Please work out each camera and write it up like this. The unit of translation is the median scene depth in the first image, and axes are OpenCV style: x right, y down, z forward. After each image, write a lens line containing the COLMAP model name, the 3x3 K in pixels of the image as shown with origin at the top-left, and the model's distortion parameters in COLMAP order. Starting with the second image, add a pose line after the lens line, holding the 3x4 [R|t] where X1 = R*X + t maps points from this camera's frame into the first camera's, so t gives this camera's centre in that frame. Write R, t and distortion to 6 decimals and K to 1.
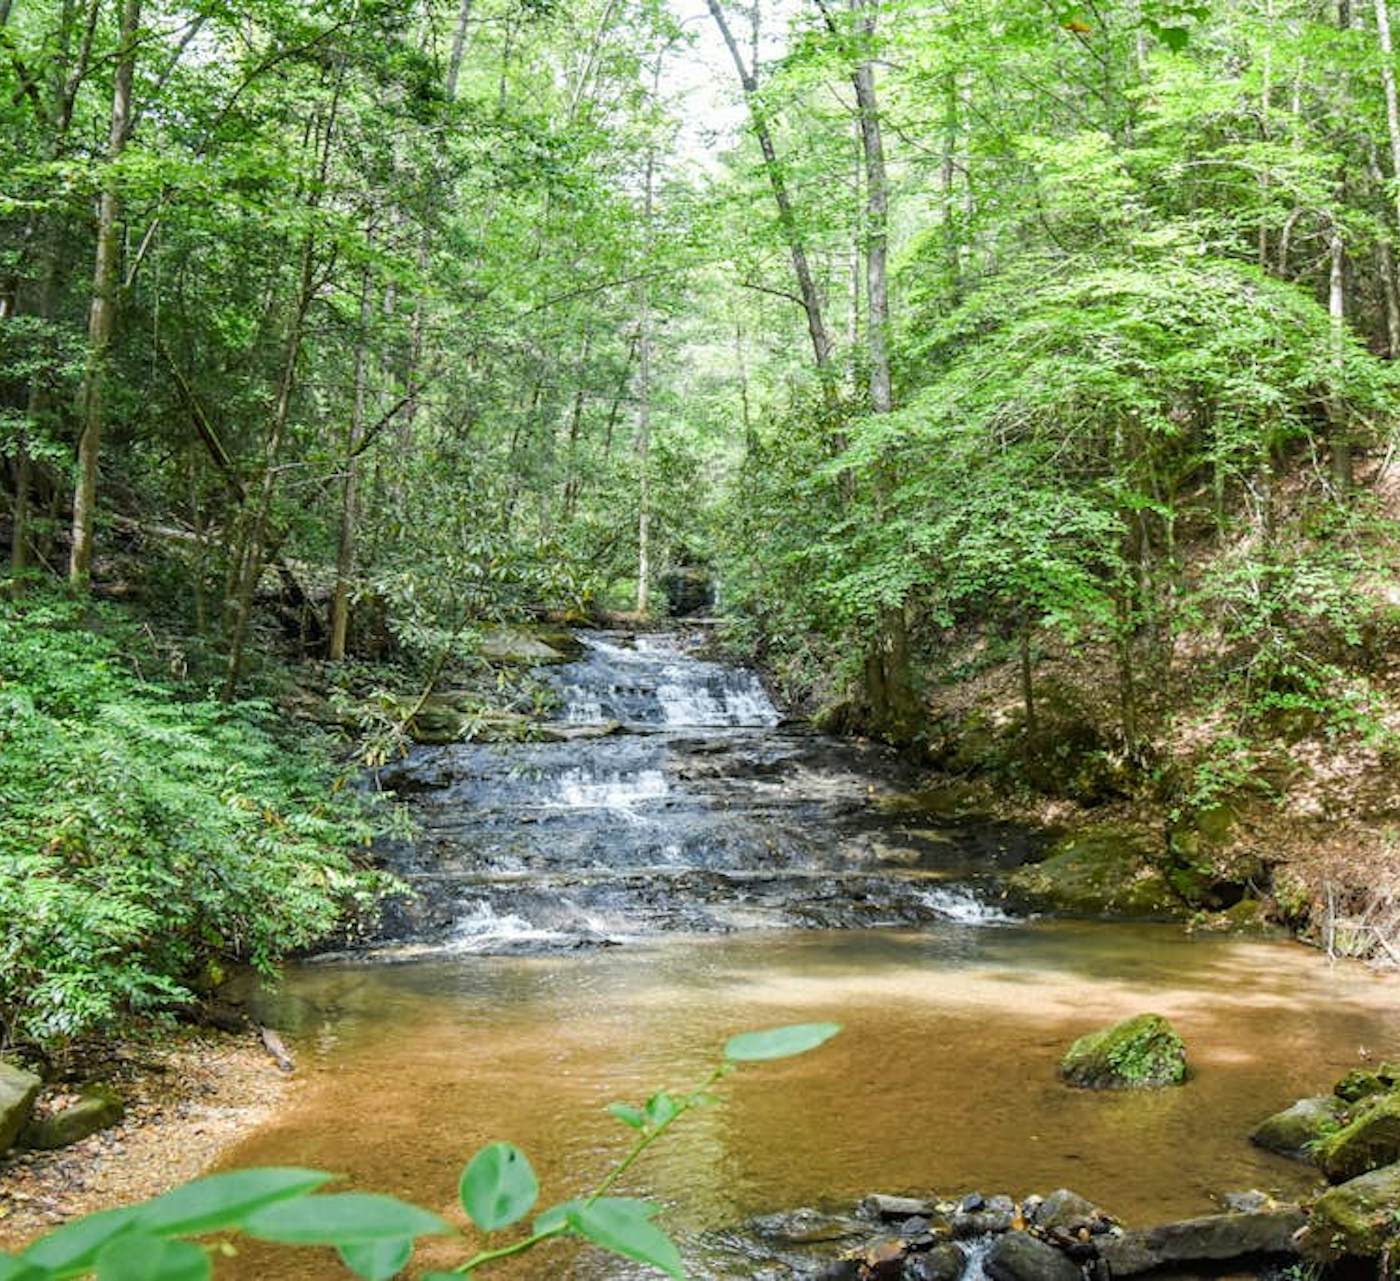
lens RADIAL K [[1565.7, 0, 705.2], [0, 1565.7, 641.5], [0, 0, 1]] dist [0.001796, 0.000000]
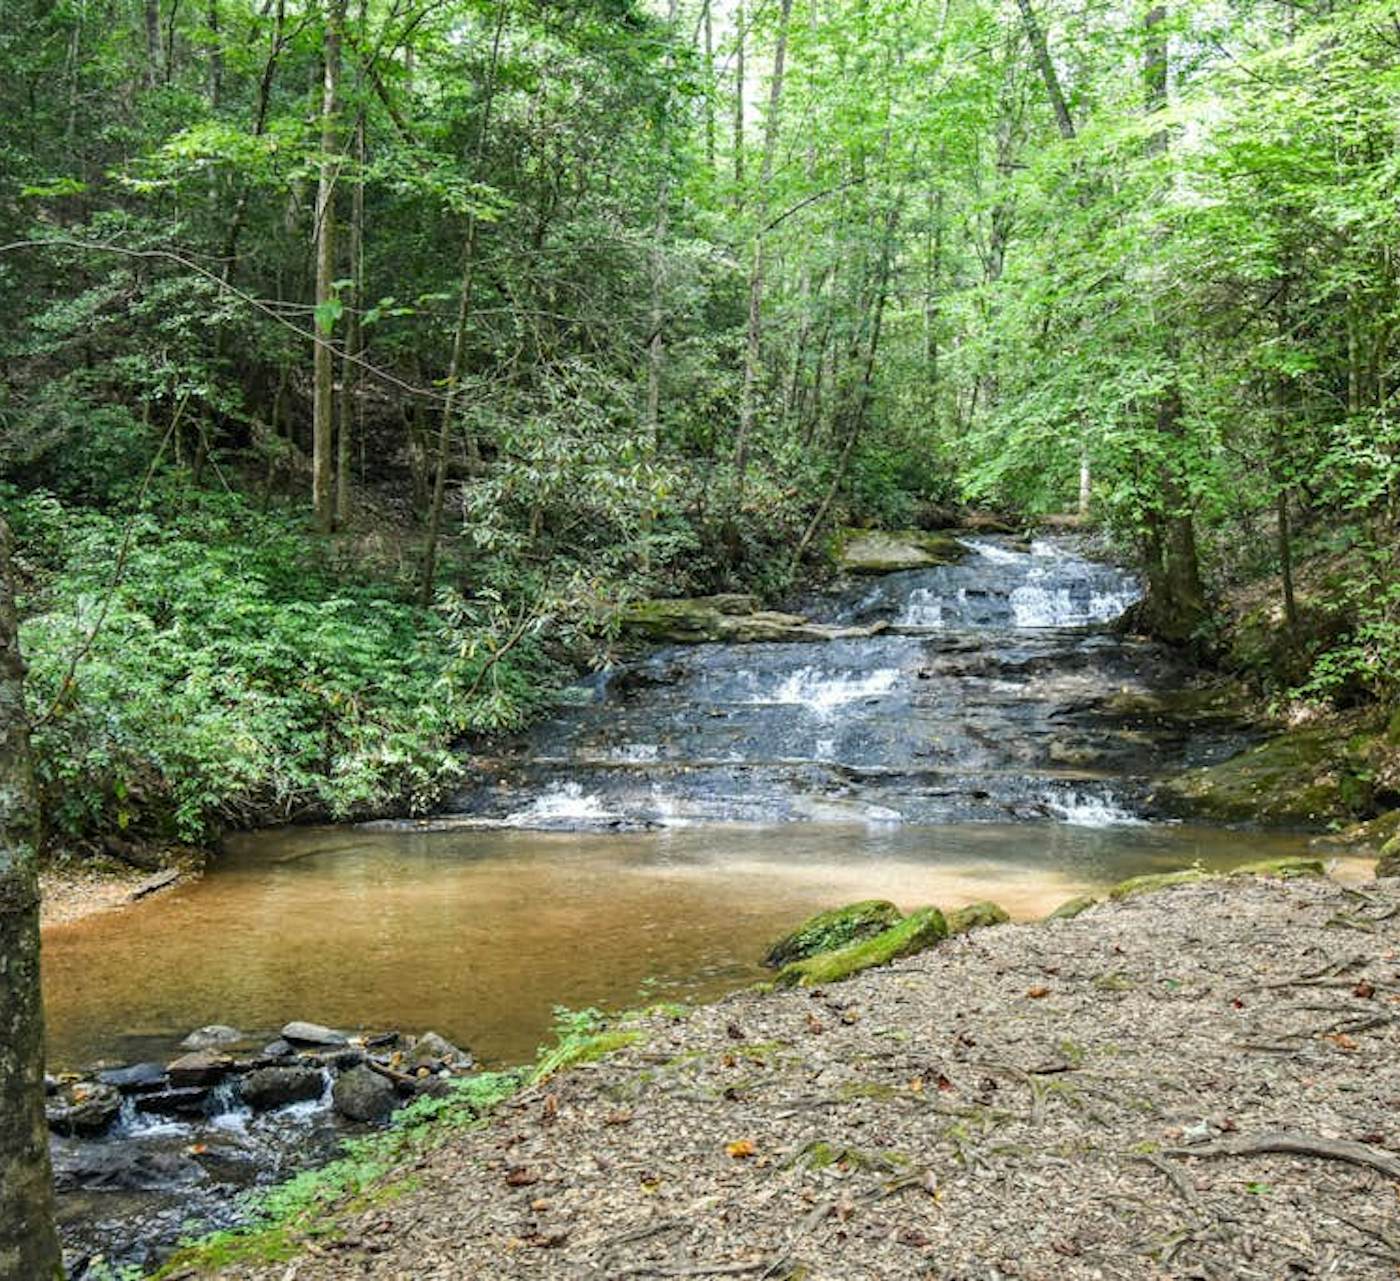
lens RADIAL K [[1565.7, 0, 712.6], [0, 1565.7, 638.8], [0, 0, 1]] dist [0.001796, 0.000000]
pose [[0.914055, -0.008049, -0.405510, 0.267701], [0.028394, 0.998620, 0.044182, 0.015815], [0.404595, -0.051898, 0.913022, 0.045271]]
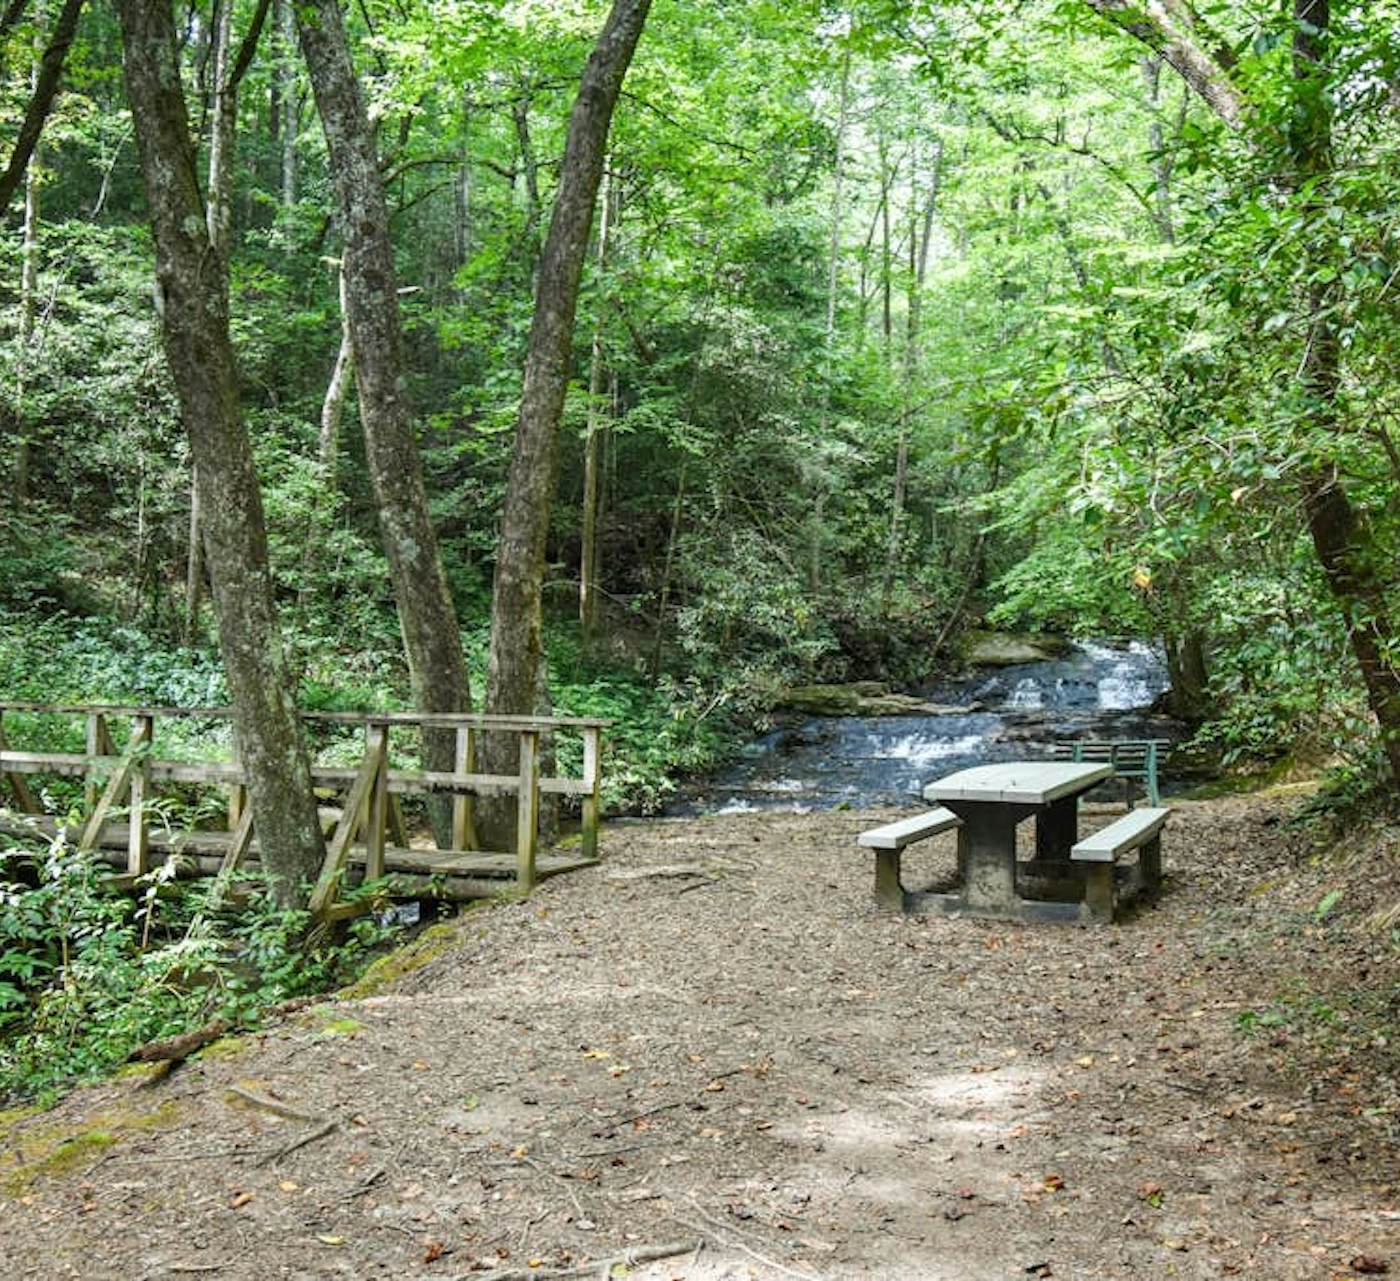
lens RADIAL K [[1565.7, 0, 698.0], [0, 1565.7, 641.3], [0, 0, 1]] dist [0.001796, 0.000000]
pose [[0.844107, -0.024282, -0.535625, 0.512664], [0.020927, 0.999705, -0.012341, 0.009270], [0.535767, -0.000792, 0.844366, -0.323335]]
